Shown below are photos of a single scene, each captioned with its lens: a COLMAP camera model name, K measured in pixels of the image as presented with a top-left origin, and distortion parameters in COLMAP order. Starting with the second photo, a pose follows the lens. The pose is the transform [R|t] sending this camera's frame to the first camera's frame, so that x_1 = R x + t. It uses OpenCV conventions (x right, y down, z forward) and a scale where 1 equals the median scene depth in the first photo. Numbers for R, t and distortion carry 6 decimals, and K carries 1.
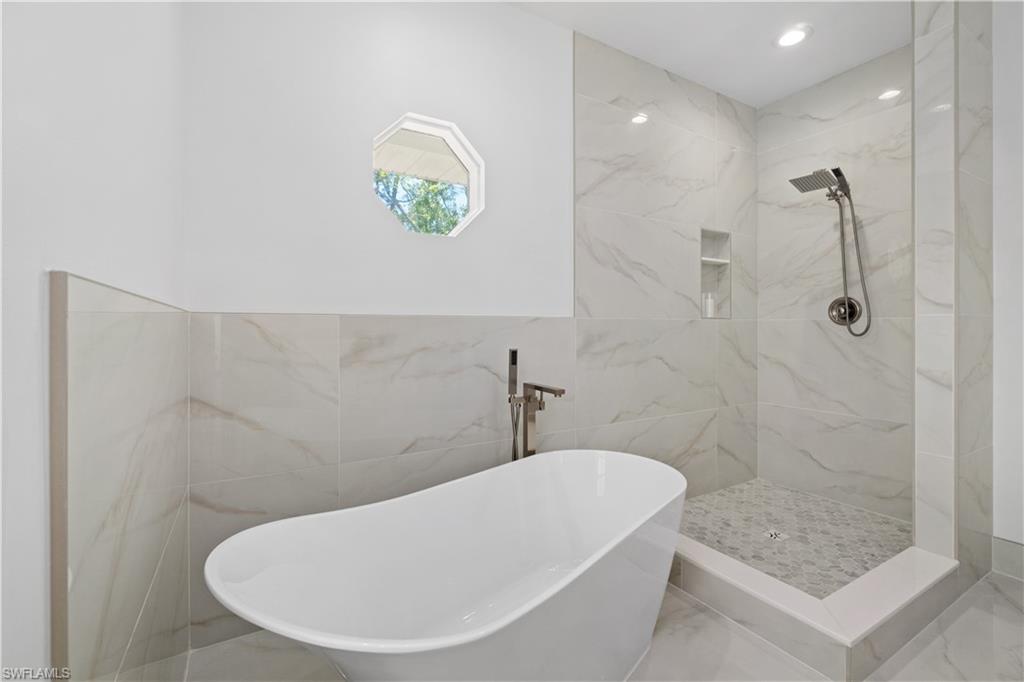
lens RADIAL K [[447.5, 0, 509.6], [0, 447.5, 332.6], [0, 0, 1]] dist [-0.007987, 0.001360]
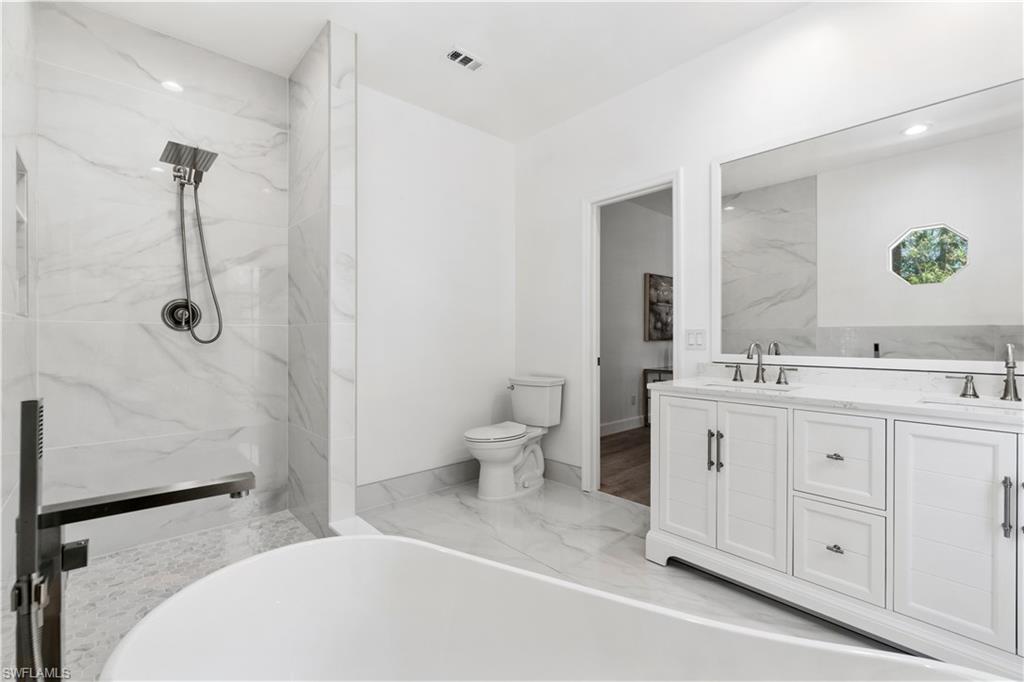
lens RADIAL K [[447.5, 0, 513.3], [0, 447.5, 335.7], [0, 0, 1]] dist [-0.007987, 0.001360]
pose [[-0.196901, -0.000640, 0.980423, -0.228831], [0.007481, 0.999970, 0.002155, -0.004097], [-0.980395, 0.007759, -0.196890, 0.534871]]
